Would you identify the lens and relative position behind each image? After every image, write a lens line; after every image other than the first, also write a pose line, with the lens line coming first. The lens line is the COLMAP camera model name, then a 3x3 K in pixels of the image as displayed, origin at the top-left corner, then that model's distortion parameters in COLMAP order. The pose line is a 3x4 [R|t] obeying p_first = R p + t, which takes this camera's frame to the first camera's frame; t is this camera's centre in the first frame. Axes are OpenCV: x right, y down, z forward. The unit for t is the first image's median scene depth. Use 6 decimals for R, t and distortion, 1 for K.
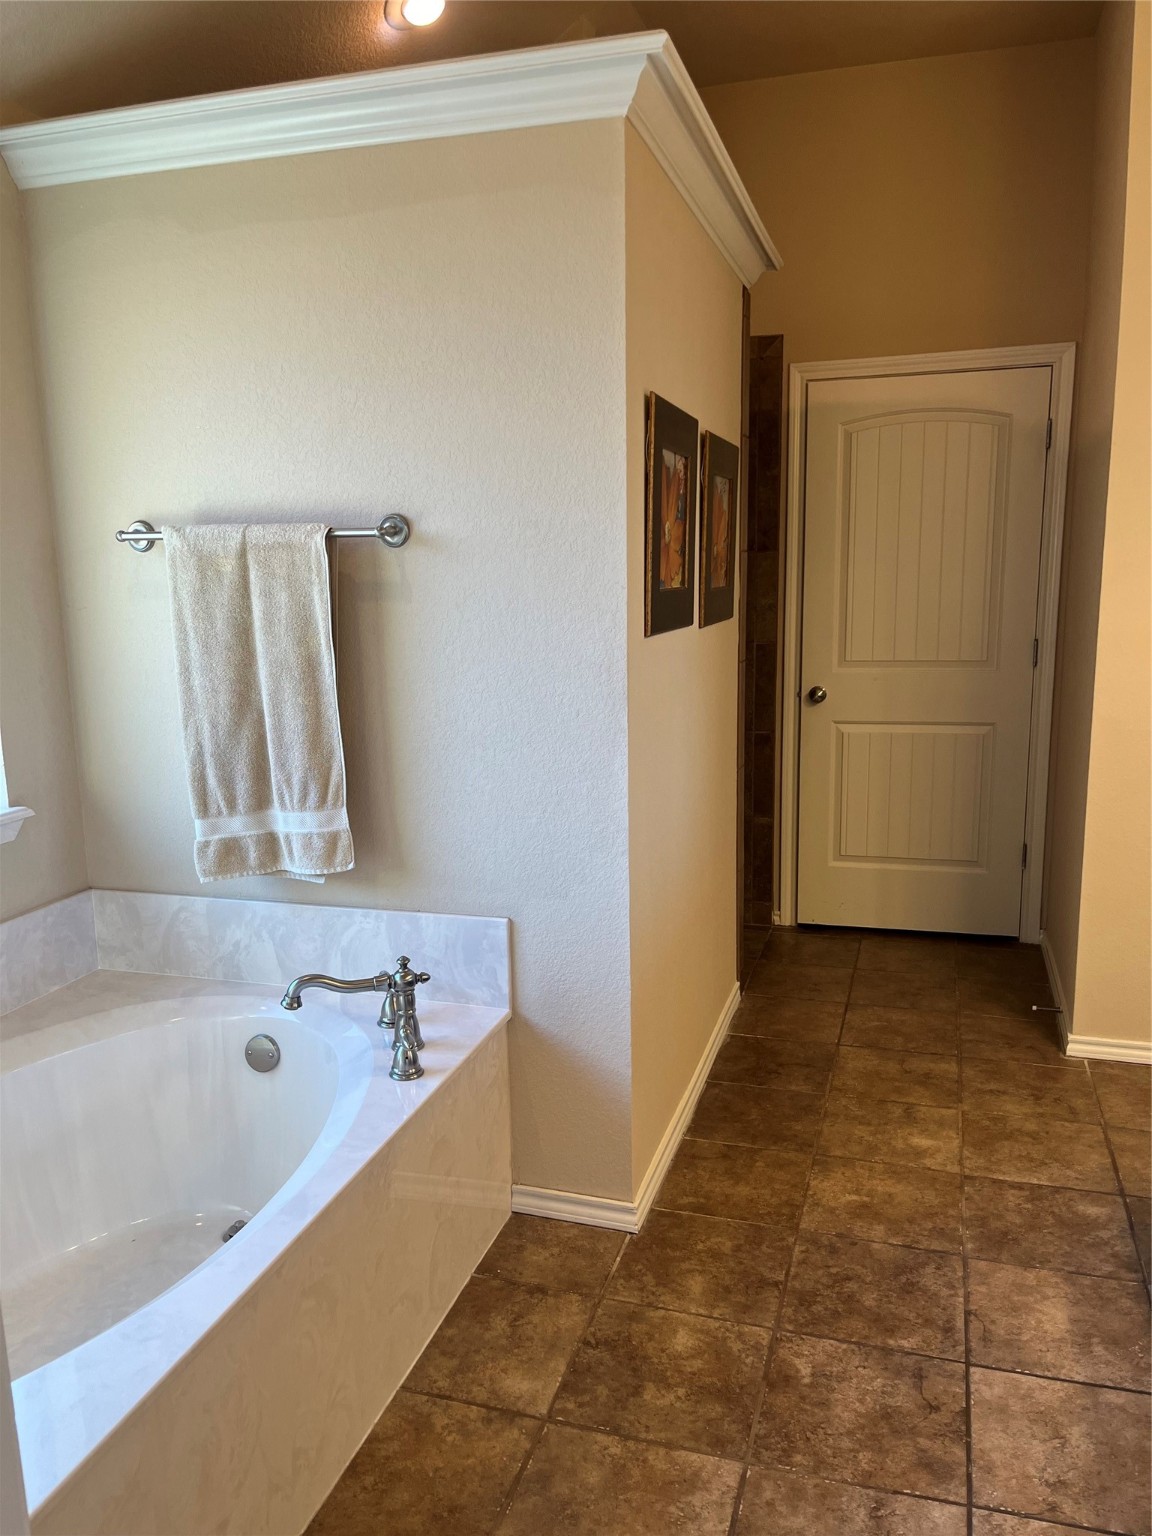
lens RADIAL K [[1160.2, 0, 574.9], [0, 1160.2, 772.5], [0, 0, 1]] dist [0.053592, -0.080055]
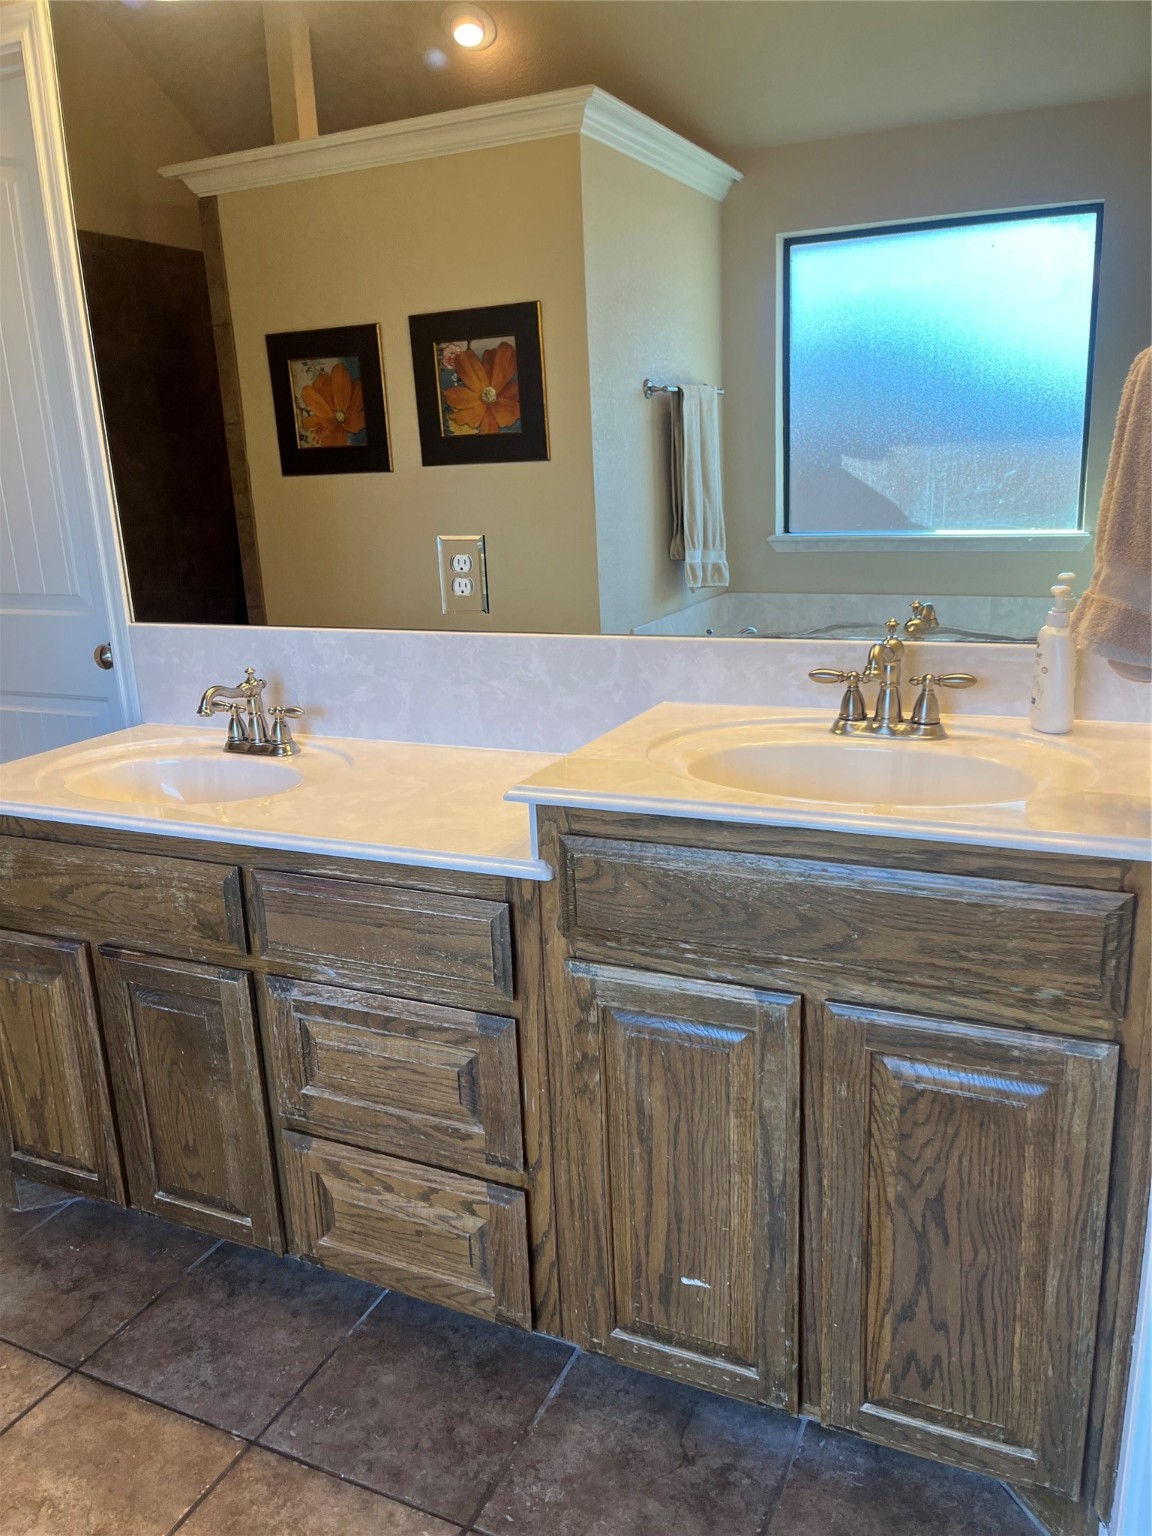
lens RADIAL K [[1160.2, 0, 577.4], [0, 1160.2, 760.0], [0, 0, 1]] dist [0.053592, -0.080055]
pose [[0.143191, -0.237757, 0.960712, -0.137389], [0.216336, 0.954760, 0.204039, 0.000467], [-0.965761, 0.178620, 0.188148, 0.317671]]
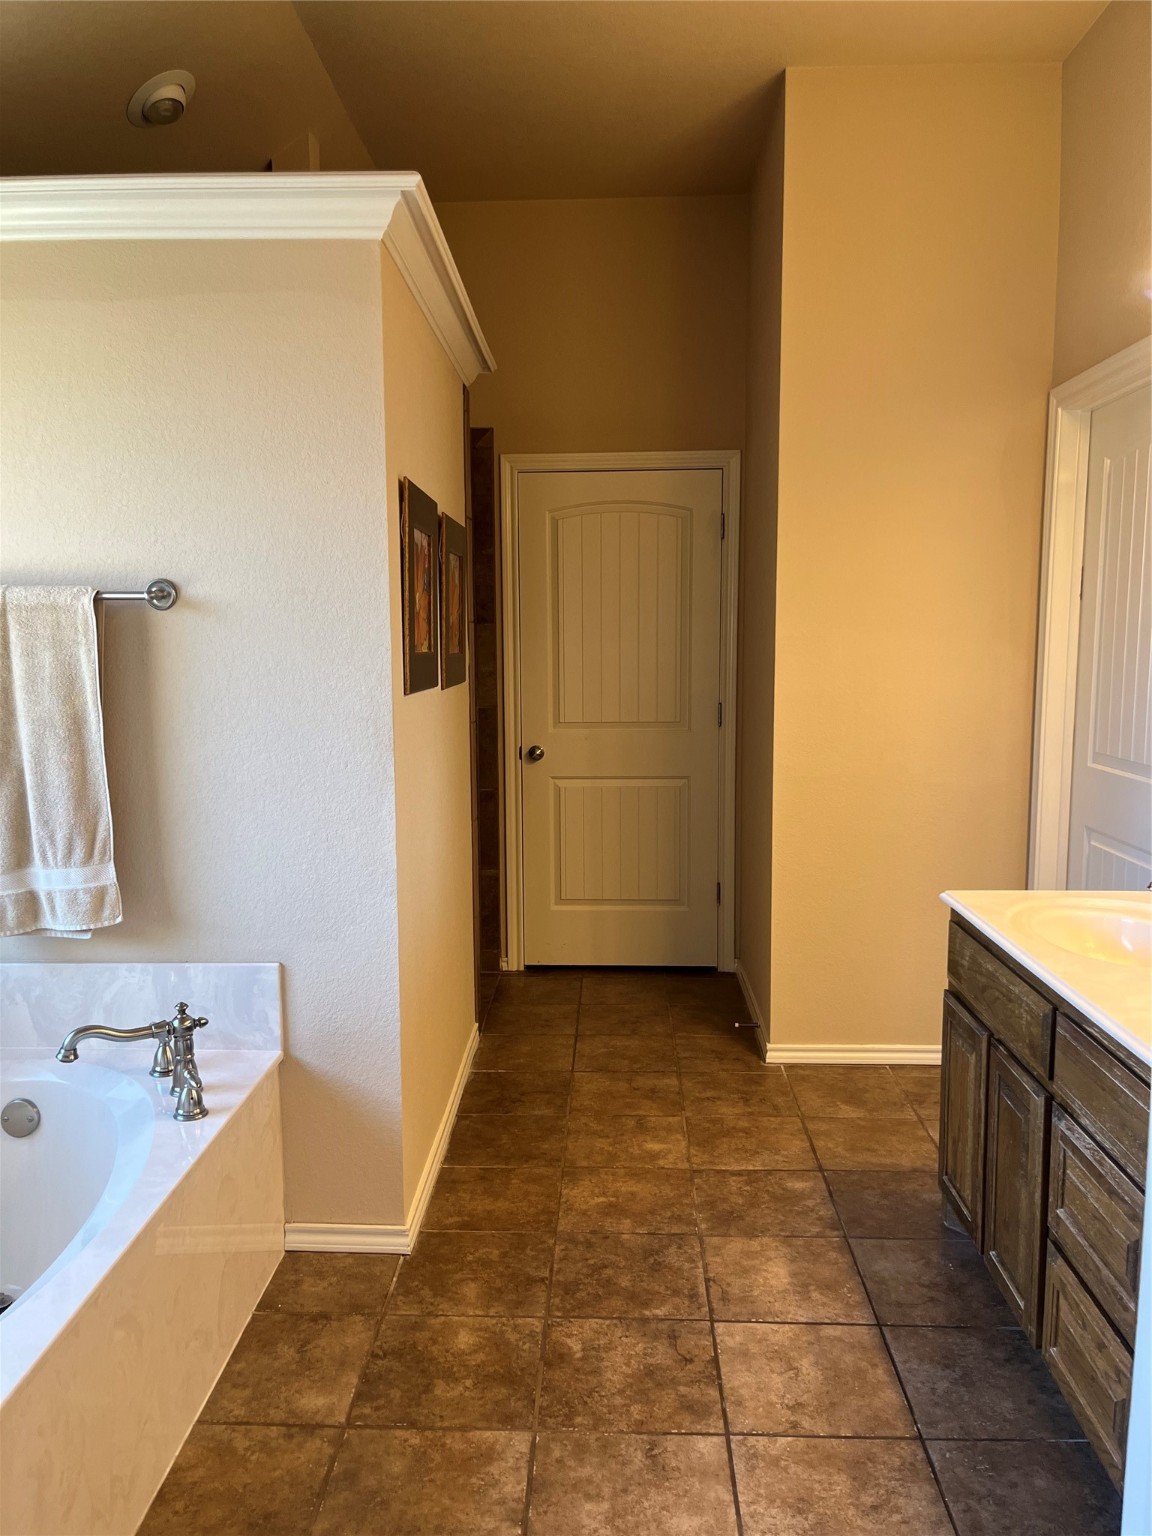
lens RADIAL K [[1160.2, 0, 570.9], [0, 1160.2, 760.4], [0, 0, 1]] dist [0.053592, -0.080055]
pose [[0.965545, -0.016704, 0.259698, -0.074553], [0.035520, 0.997058, -0.067929, 0.025142], [-0.257799, 0.074812, 0.963298, -0.094910]]
